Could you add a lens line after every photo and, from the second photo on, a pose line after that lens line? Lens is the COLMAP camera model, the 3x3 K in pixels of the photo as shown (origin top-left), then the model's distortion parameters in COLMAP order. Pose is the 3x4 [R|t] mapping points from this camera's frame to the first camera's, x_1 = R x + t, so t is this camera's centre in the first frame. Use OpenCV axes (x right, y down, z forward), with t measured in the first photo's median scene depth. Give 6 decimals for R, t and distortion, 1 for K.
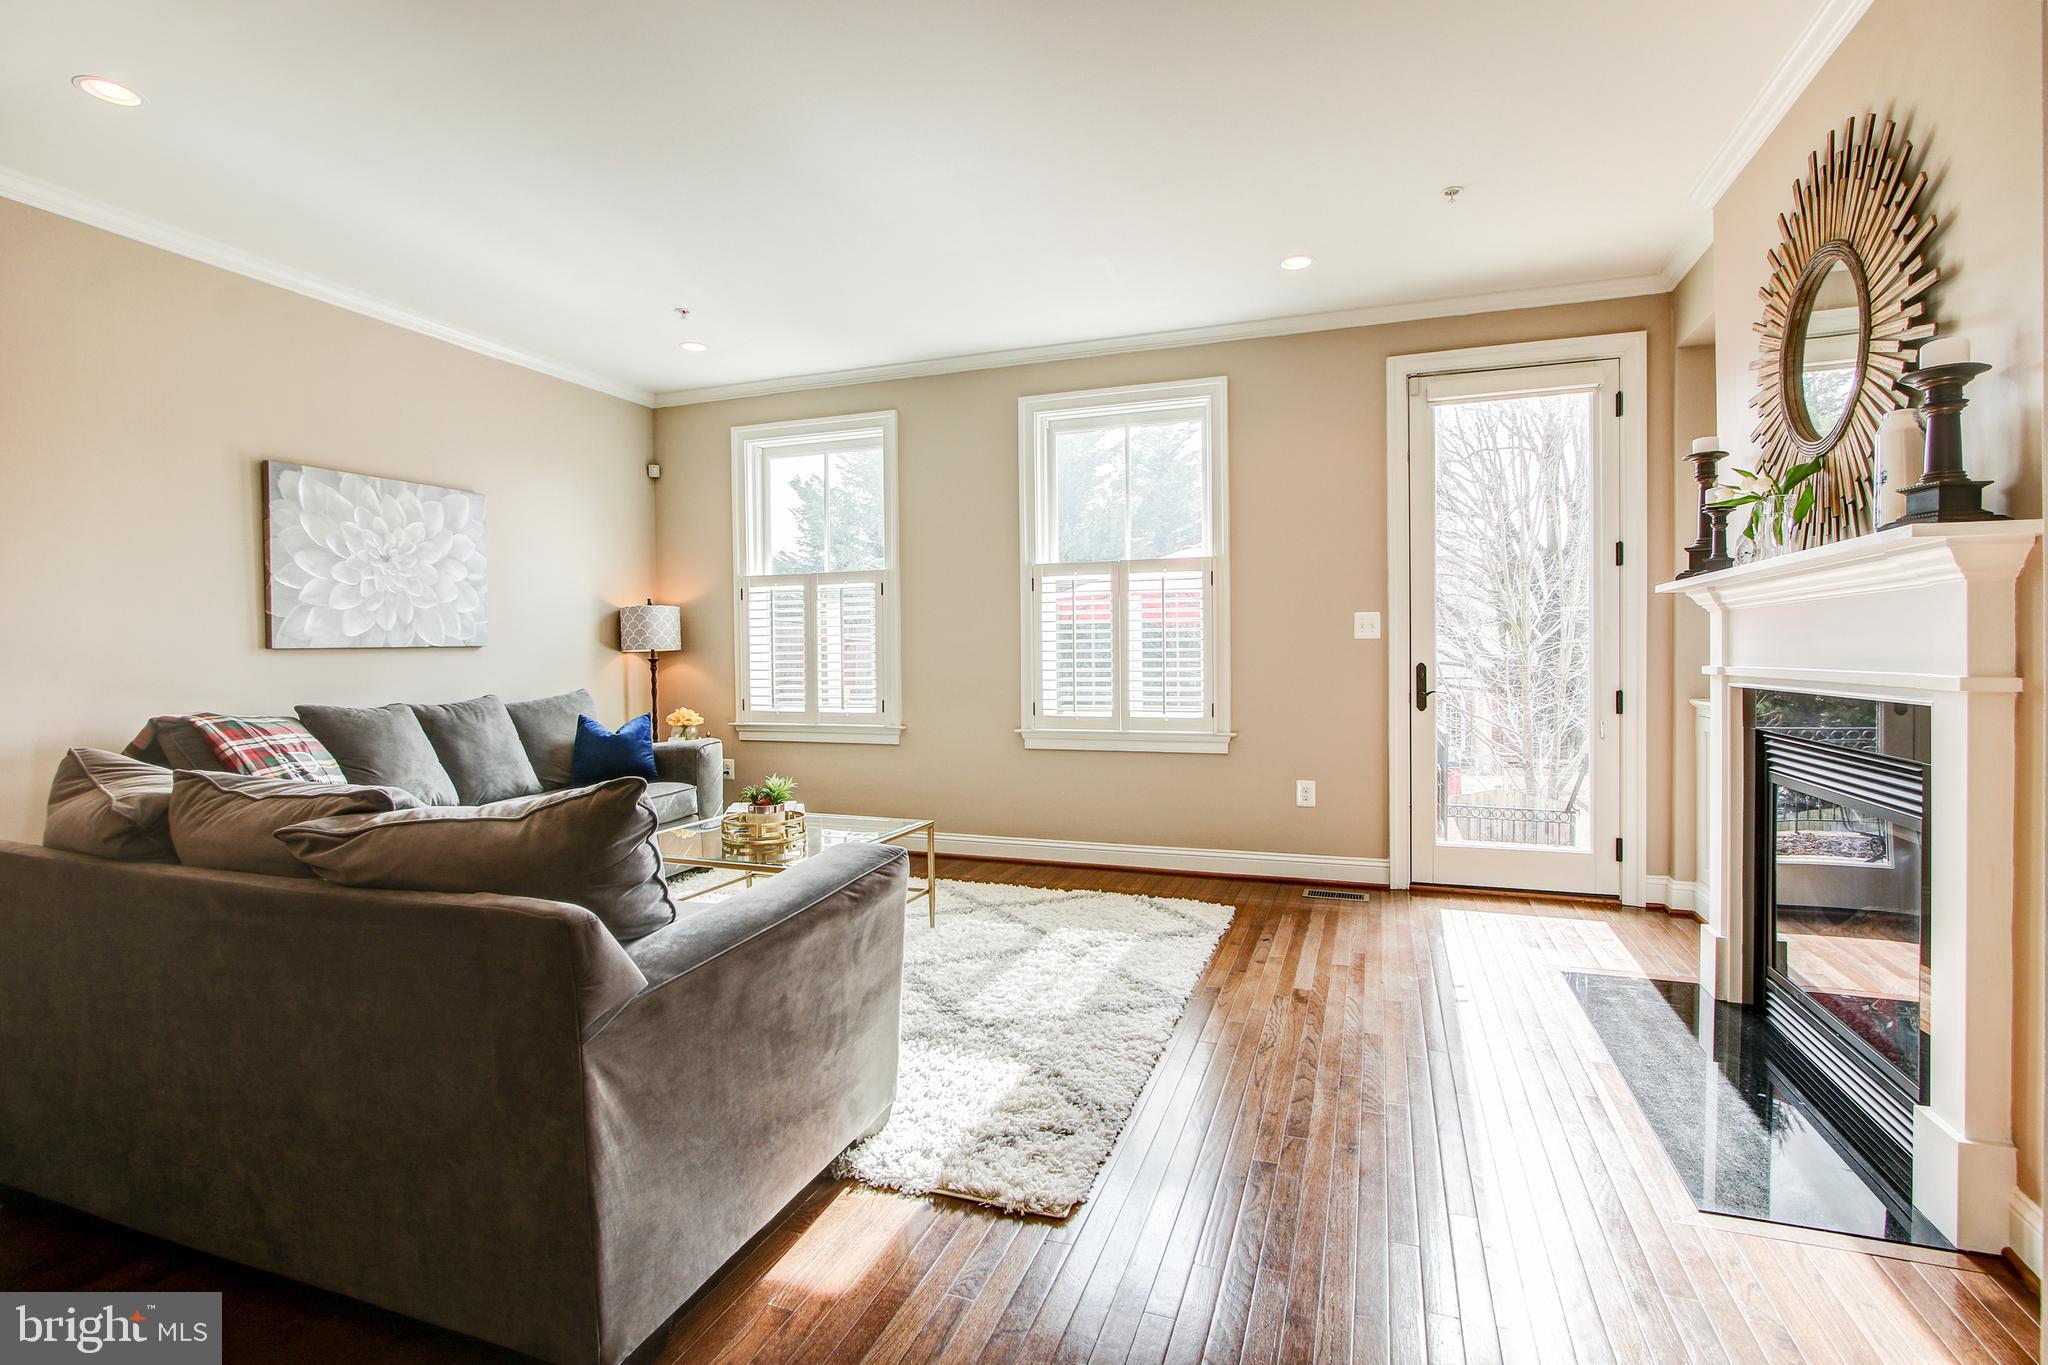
lens RADIAL K [[952.0, 0, 1020.8], [0, 952.0, 676.5], [0, 0, 1]] dist [-0.009057, -0.001984]
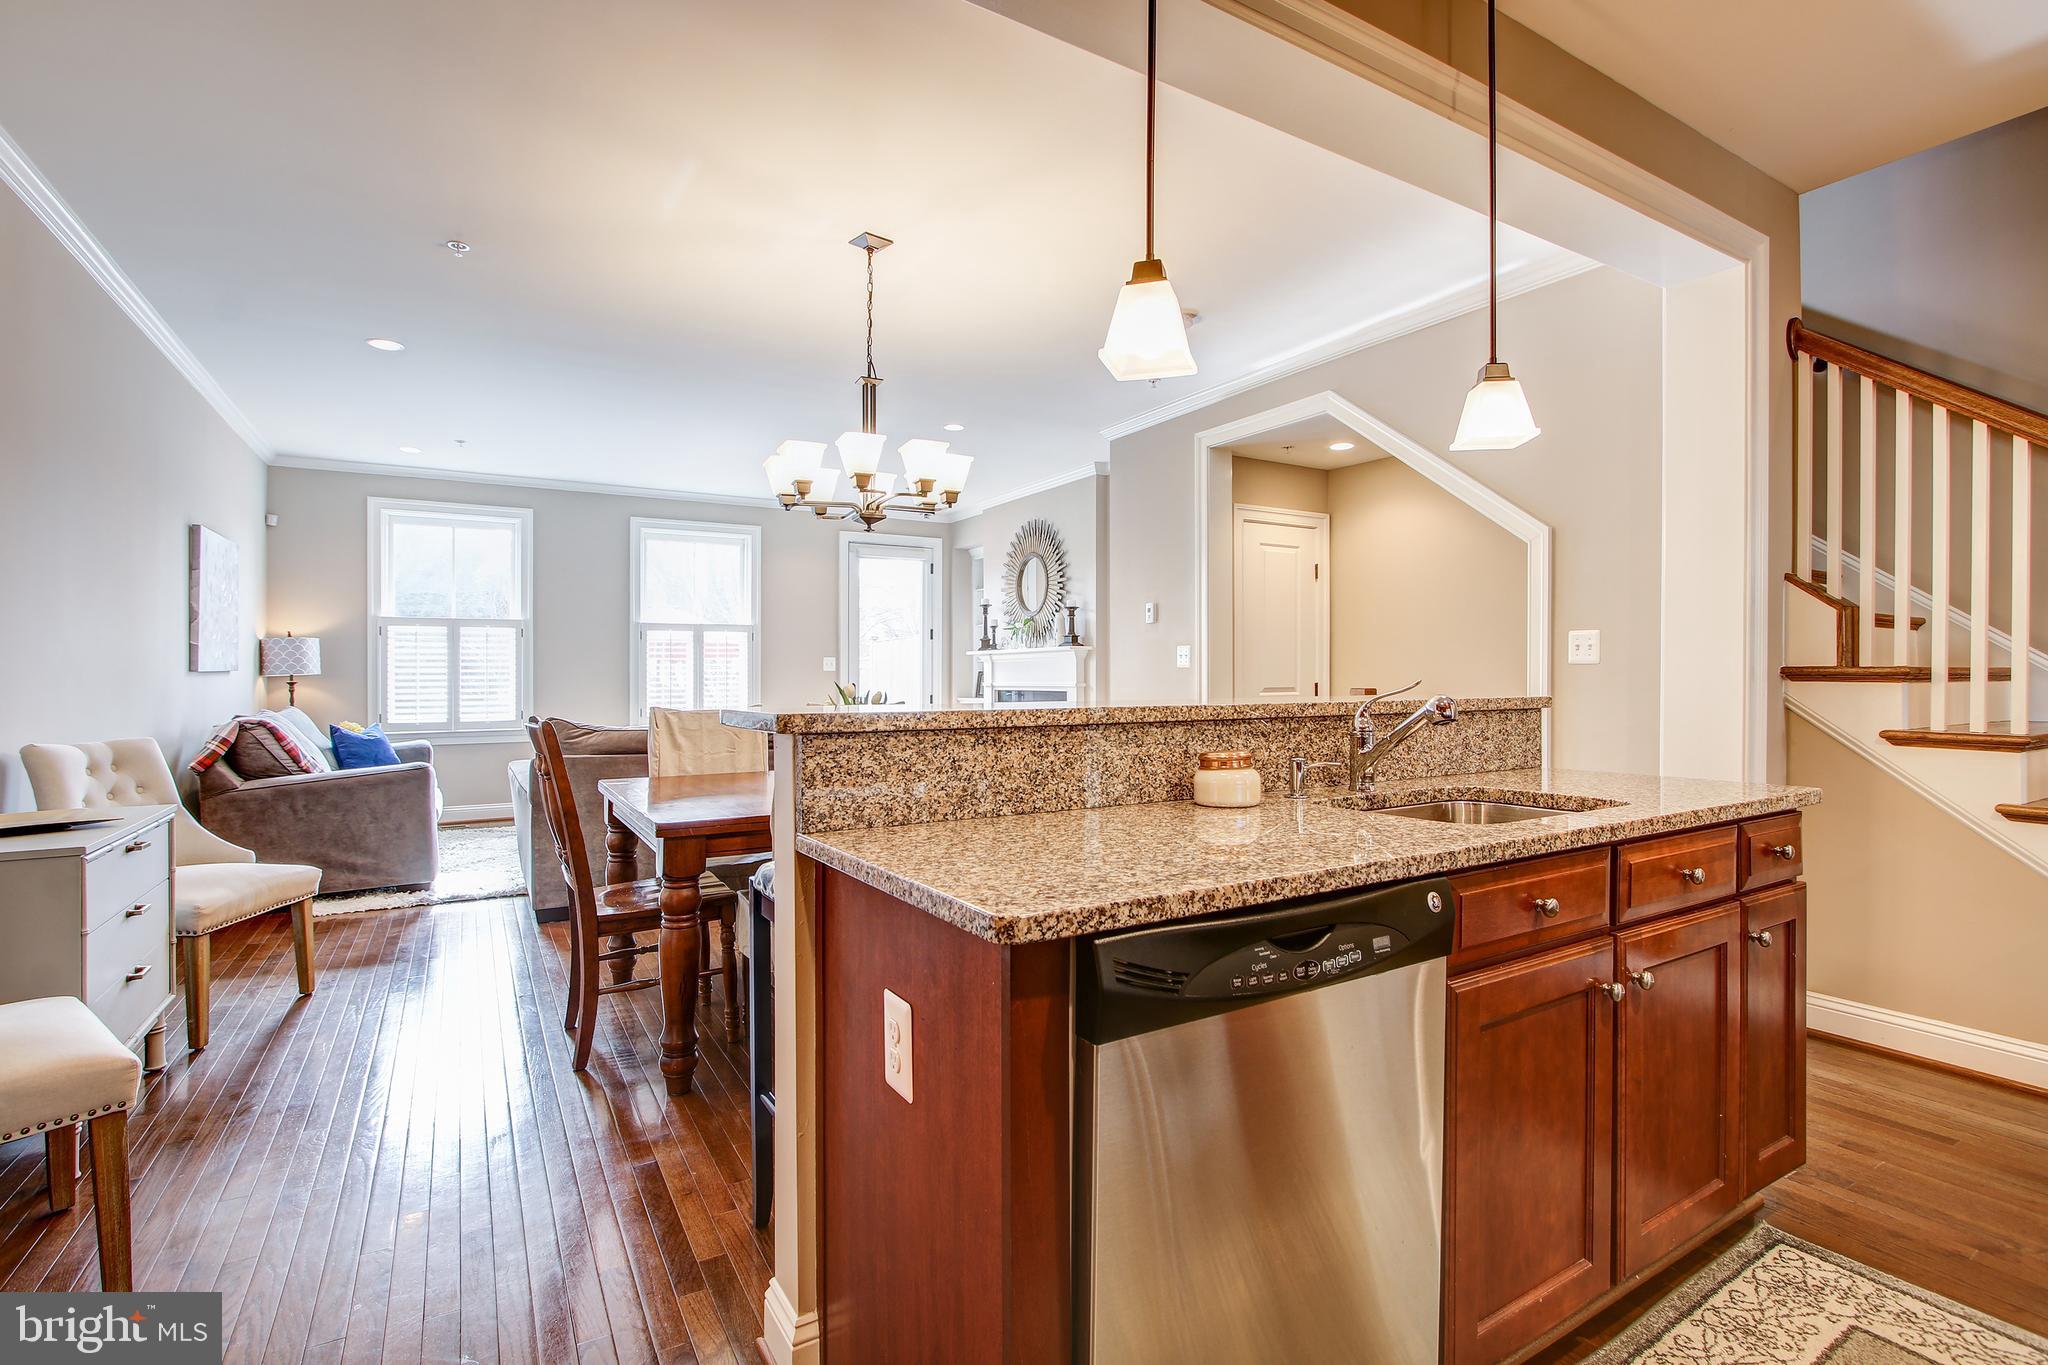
lens RADIAL K [[952.0, 0, 1033.4], [0, 952.0, 681.3], [0, 0, 1]] dist [-0.009057, -0.001984]
pose [[0.637957, 0.003539, 0.770064, -1.020594], [0.017774, 0.999655, -0.019320, 0.027315], [-0.769867, 0.026013, 0.637674, -0.658022]]
